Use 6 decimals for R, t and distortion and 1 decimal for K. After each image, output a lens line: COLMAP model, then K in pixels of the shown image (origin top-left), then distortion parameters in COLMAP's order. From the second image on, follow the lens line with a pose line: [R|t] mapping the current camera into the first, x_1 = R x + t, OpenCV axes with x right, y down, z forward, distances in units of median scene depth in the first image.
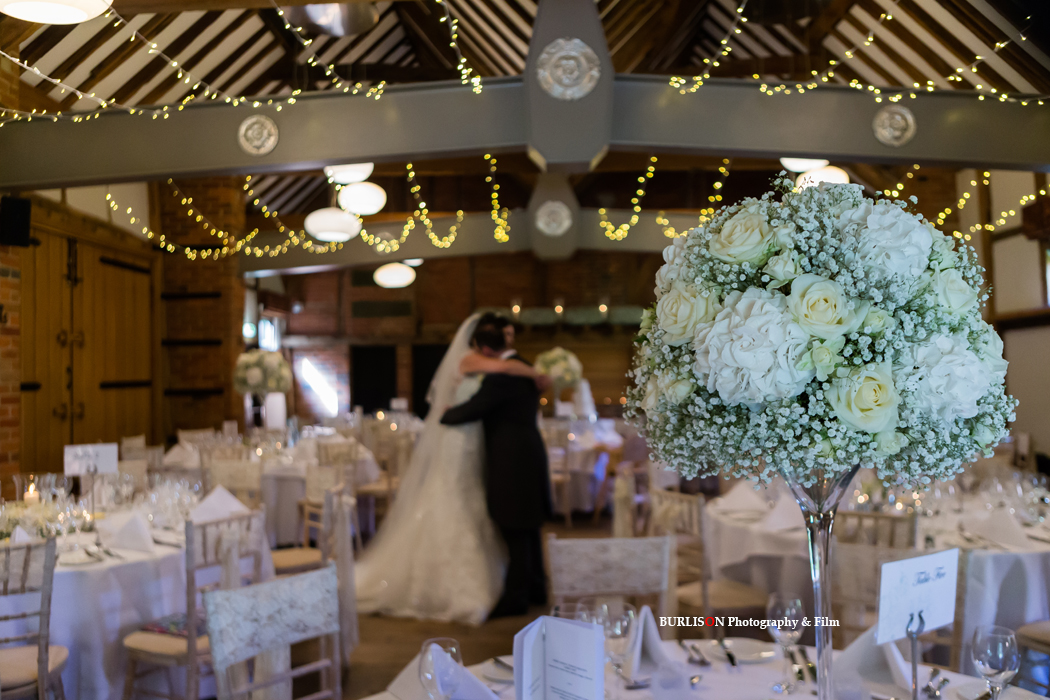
lens RADIAL K [[843.7, 0, 526.2], [0, 843.7, 348.8], [0, 0, 1]] dist [0.000809, -0.000541]
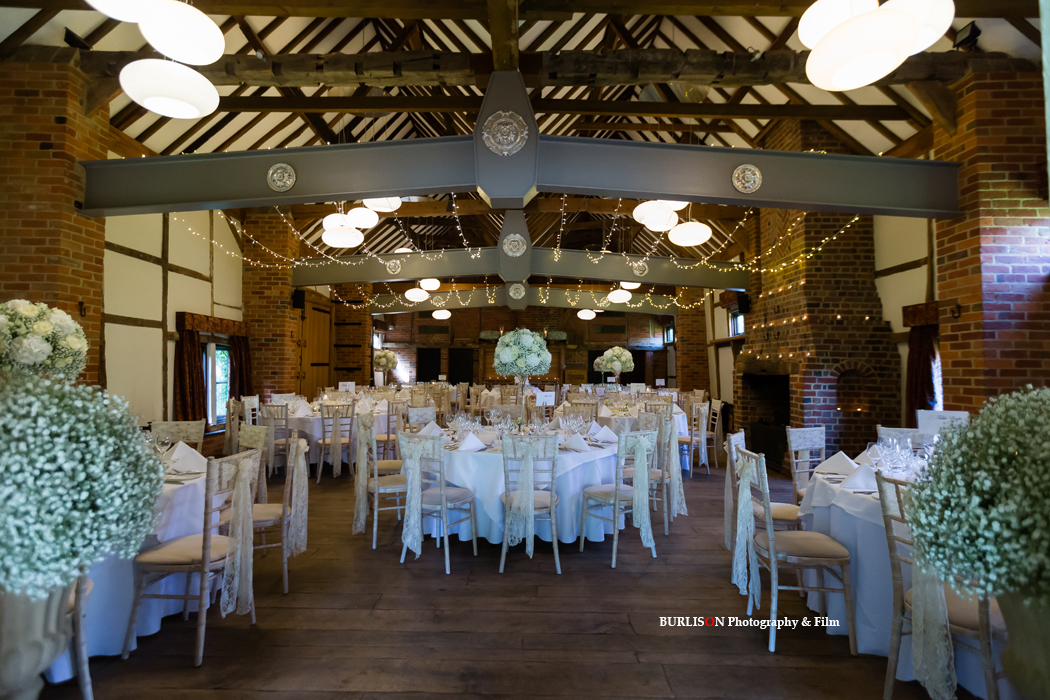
lens RADIAL K [[540.2, 0, 522.2], [0, 540.2, 353.6], [0, 0, 1]] dist [-0.000460, 0.000037]
pose [[0.999713, 0.022666, 0.007728, 0.036355], [-0.022705, 0.999730, 0.004947, -0.003828], [-0.007613, -0.005121, 0.999958, -0.361392]]
